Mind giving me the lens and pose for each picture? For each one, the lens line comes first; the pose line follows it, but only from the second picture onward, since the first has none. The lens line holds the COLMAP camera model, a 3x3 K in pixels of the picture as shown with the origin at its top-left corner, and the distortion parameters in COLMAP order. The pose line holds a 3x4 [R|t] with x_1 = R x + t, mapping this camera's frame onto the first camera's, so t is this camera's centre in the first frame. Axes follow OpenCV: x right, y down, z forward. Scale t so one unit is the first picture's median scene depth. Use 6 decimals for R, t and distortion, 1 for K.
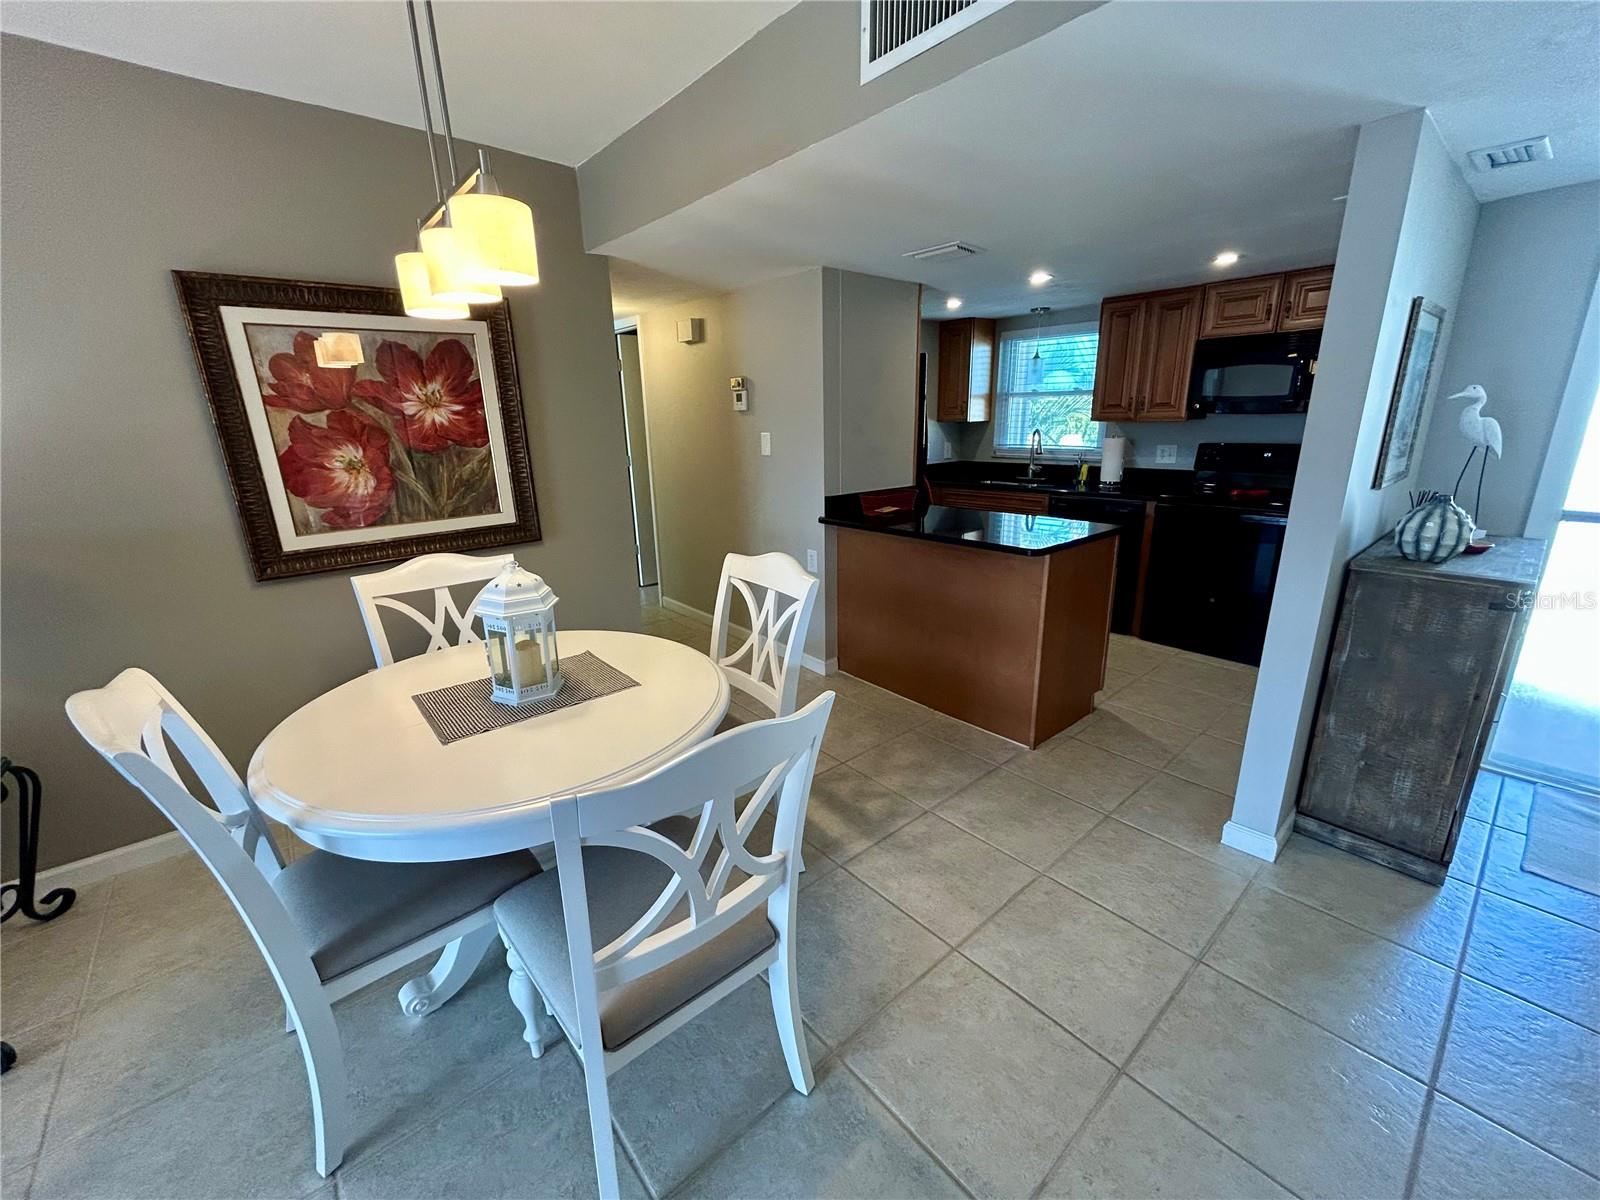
lens RADIAL K [[646.1, 0, 799.7], [0, 646.1, 594.3], [0, 0, 1]] dist [-0.000559, 0.000623]
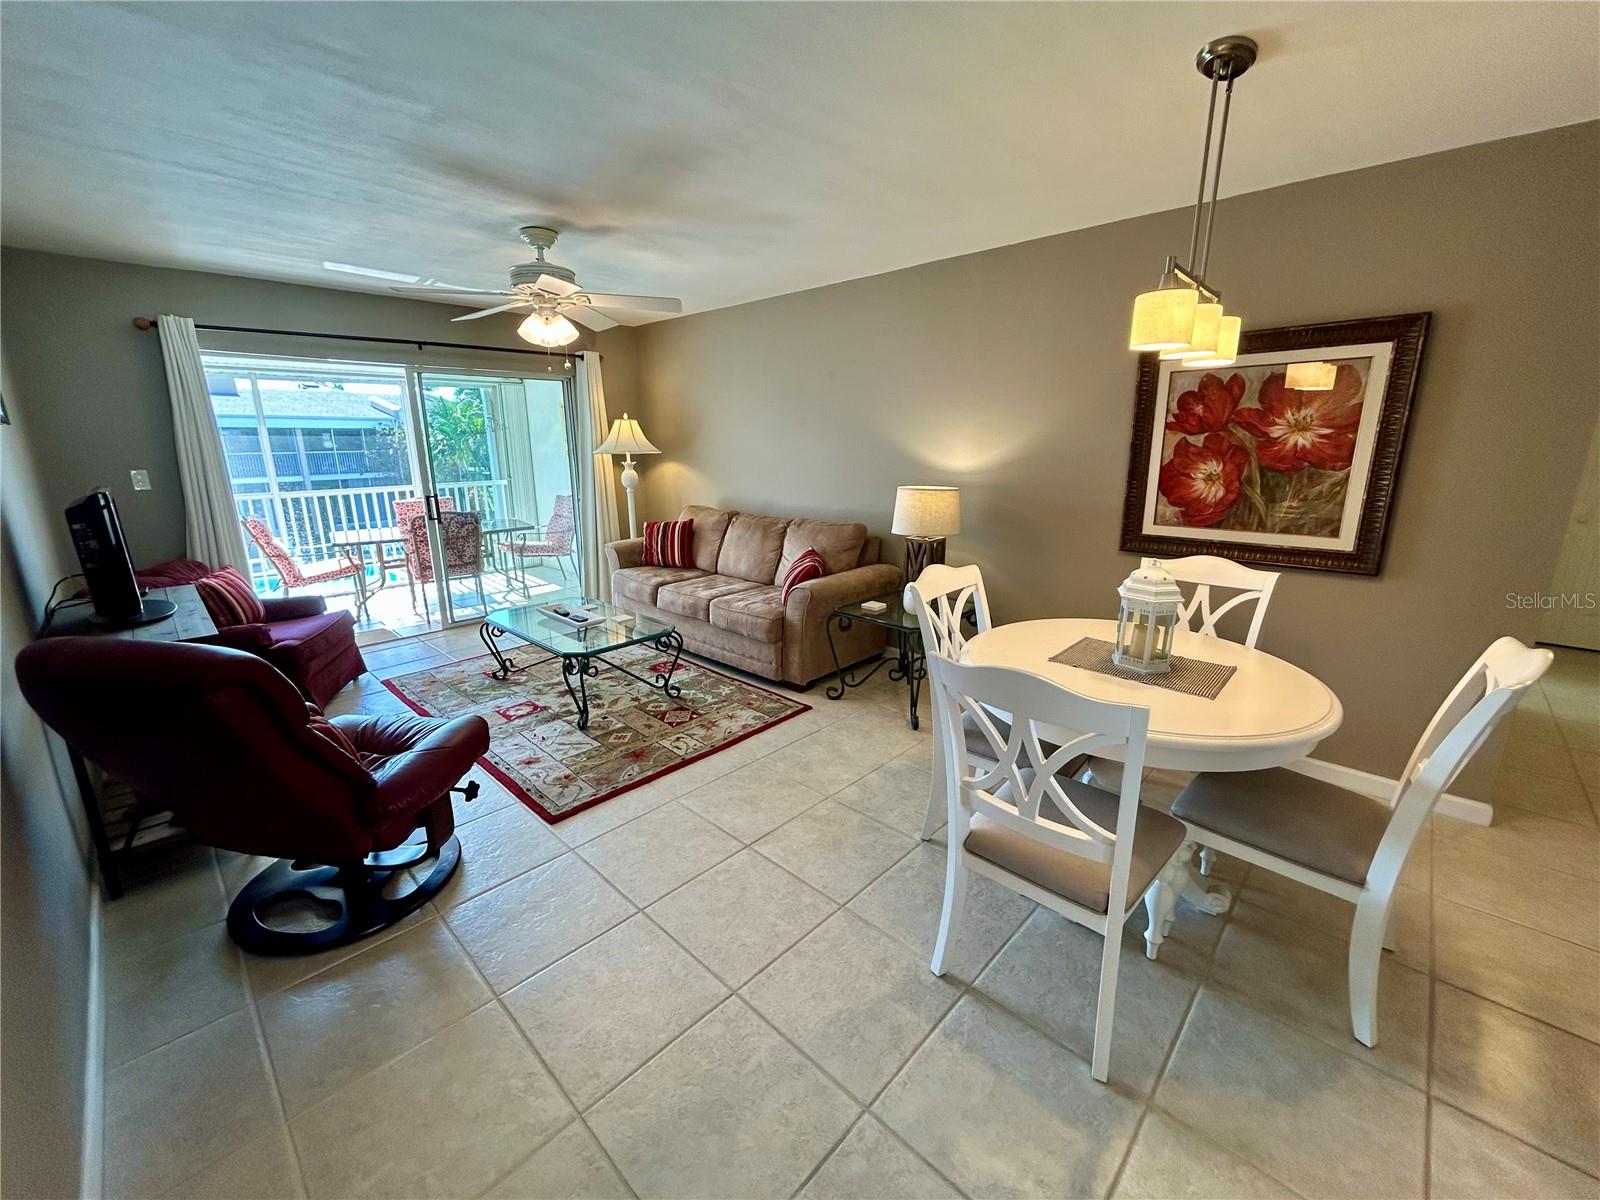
lens RADIAL K [[646.1, 0, 799.7], [0, 646.1, 594.3], [0, 0, 1]] dist [-0.000559, 0.000623]
pose [[0.097253, 0.255898, -0.961799, 0.469166], [-0.265739, 0.937973, 0.222689, -0.054749], [0.959127, 0.233930, 0.159222, 0.098913]]
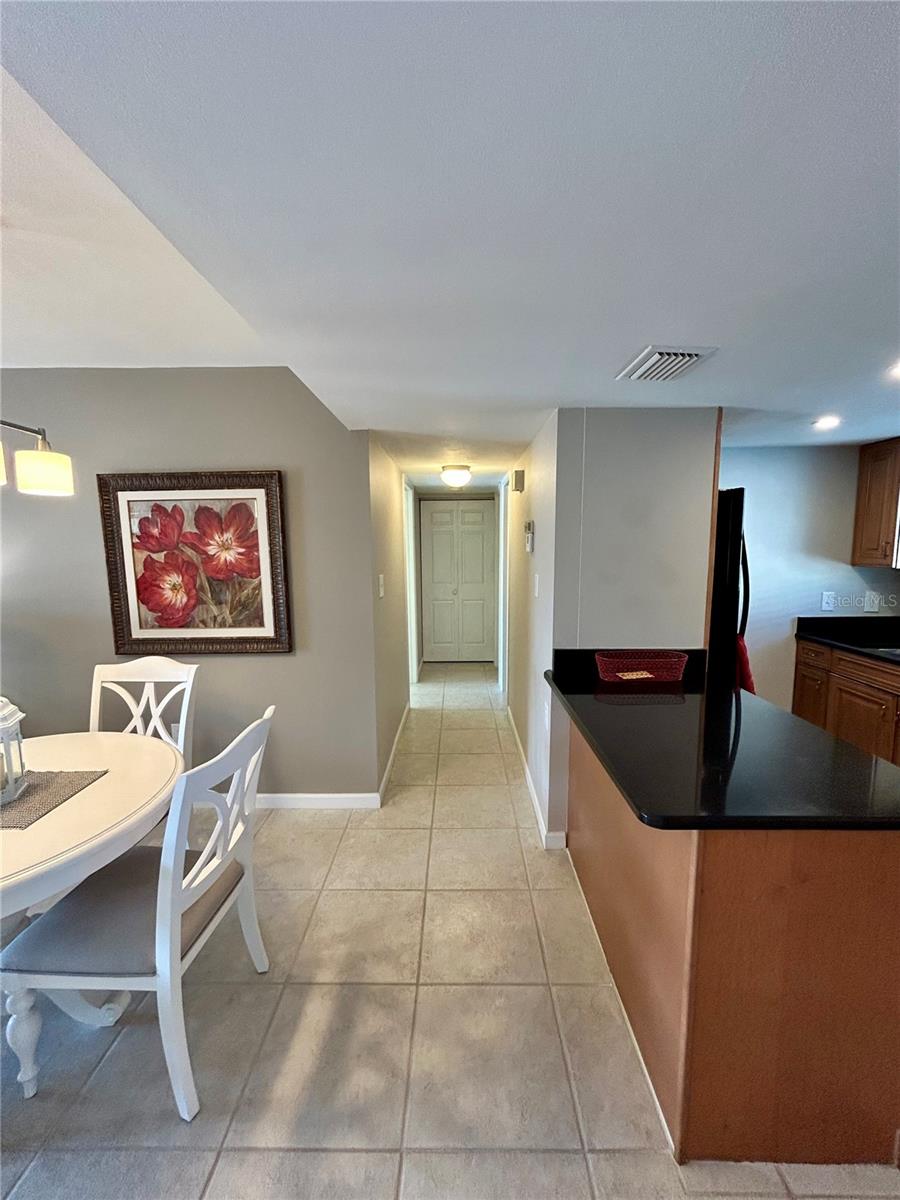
lens RADIAL K [[484.6, 0, 450.0], [0, 484.6, 600.0], [0, 0, 1]] dist [-0.000559, 0.000623]
pose [[0.752314, 0.090874, -0.652507, 0.517047], [-0.185860, 0.979485, -0.077877, -0.197267], [0.632044, 0.179862, 0.753770, 0.550296]]
